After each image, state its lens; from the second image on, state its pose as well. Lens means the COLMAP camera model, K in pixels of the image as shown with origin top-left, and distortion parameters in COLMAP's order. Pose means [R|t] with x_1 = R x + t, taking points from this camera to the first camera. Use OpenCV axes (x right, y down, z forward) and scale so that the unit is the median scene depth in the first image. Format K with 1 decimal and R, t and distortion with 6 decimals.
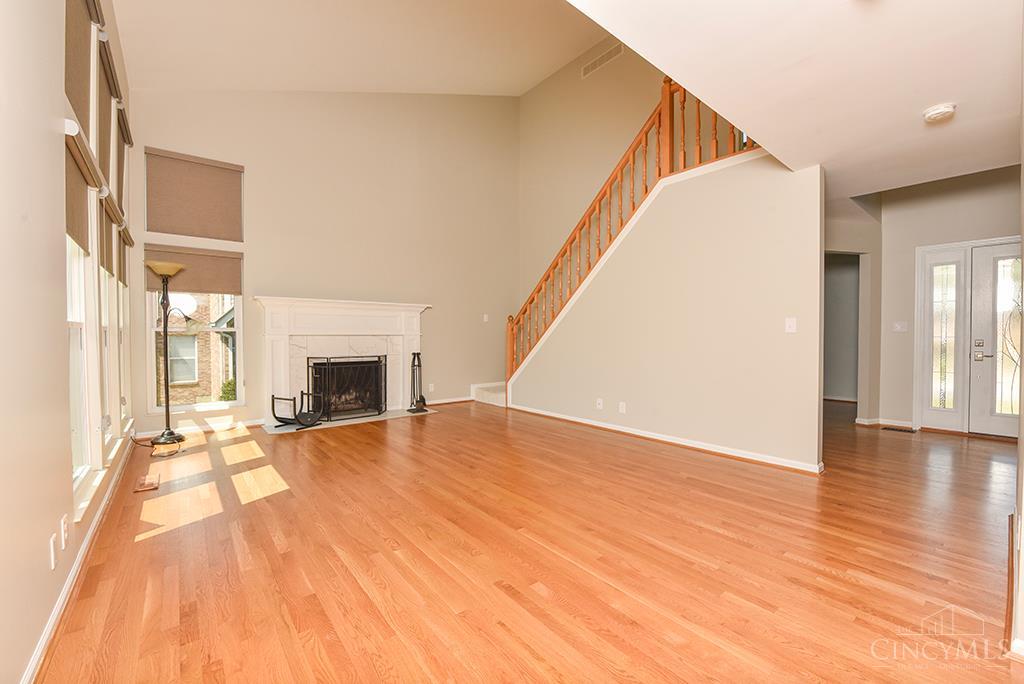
lens RADIAL K [[413.7, 0, 504.9], [0, 413.7, 341.9], [0, 0, 1]] dist [-0.008588, -0.000306]
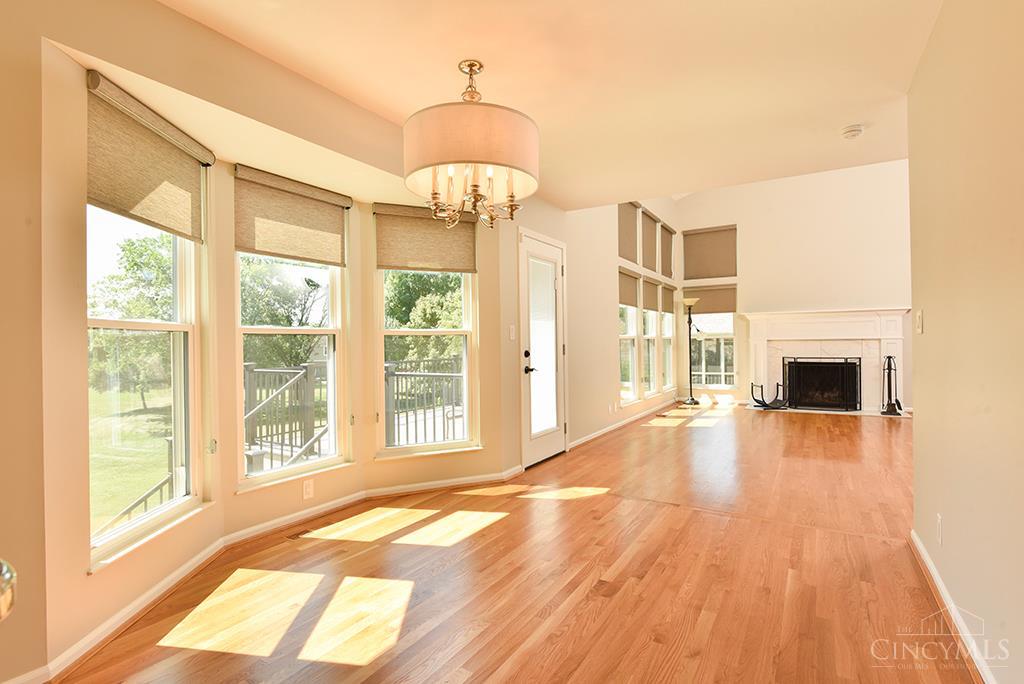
lens RADIAL K [[497.4, 0, 502.8], [0, 497.4, 346.9], [0, 0, 1]] dist [-0.011370, 0.000166]
pose [[0.336423, 0.006757, -0.941687, 0.752165], [-0.001286, 0.999977, 0.006716, -0.004442], [0.941710, -0.001048, 0.336424, -0.375503]]
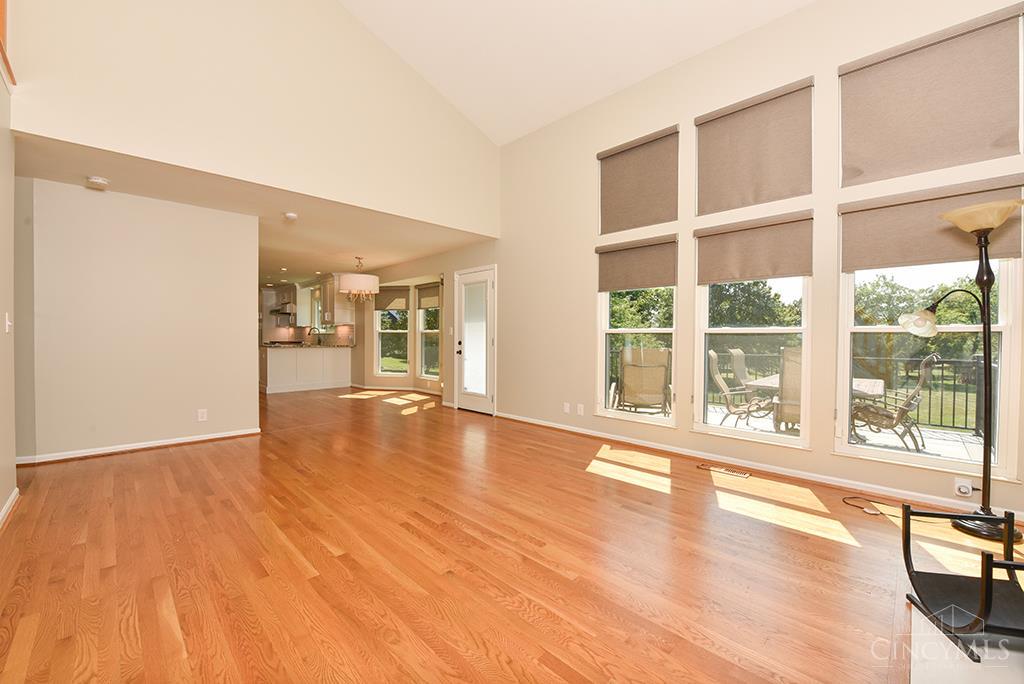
lens RADIAL K [[413.7, 0, 509.7], [0, 413.7, 343.1], [0, 0, 1]] dist [-0.008588, -0.000306]
pose [[-0.994684, 0.002268, -0.102950, -0.117061], [-0.000734, 0.999576, 0.029121, -0.023403], [0.102972, 0.029042, -0.994260, 1.301350]]
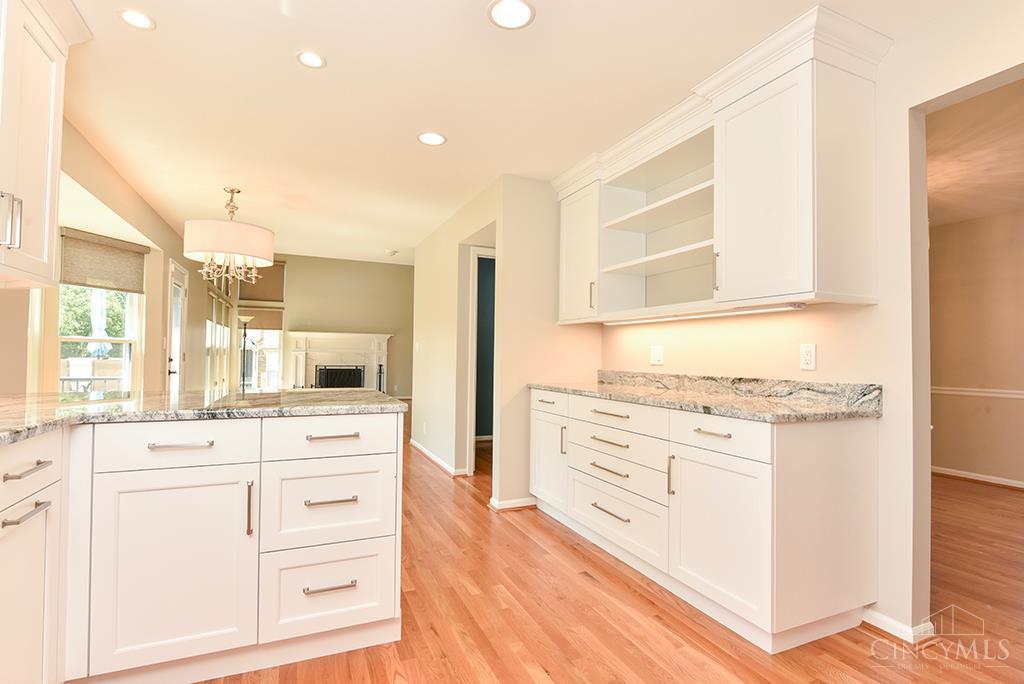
lens RADIAL K [[497.4, 0, 512.8], [0, 497.4, 344.4], [0, 0, 1]] dist [-0.011370, 0.000166]
pose [[0.967577, 0.010620, -0.252351, 0.945494], [-0.019281, 0.999306, -0.031873, -0.000669], [0.251837, 0.035705, 0.967111, -0.908833]]
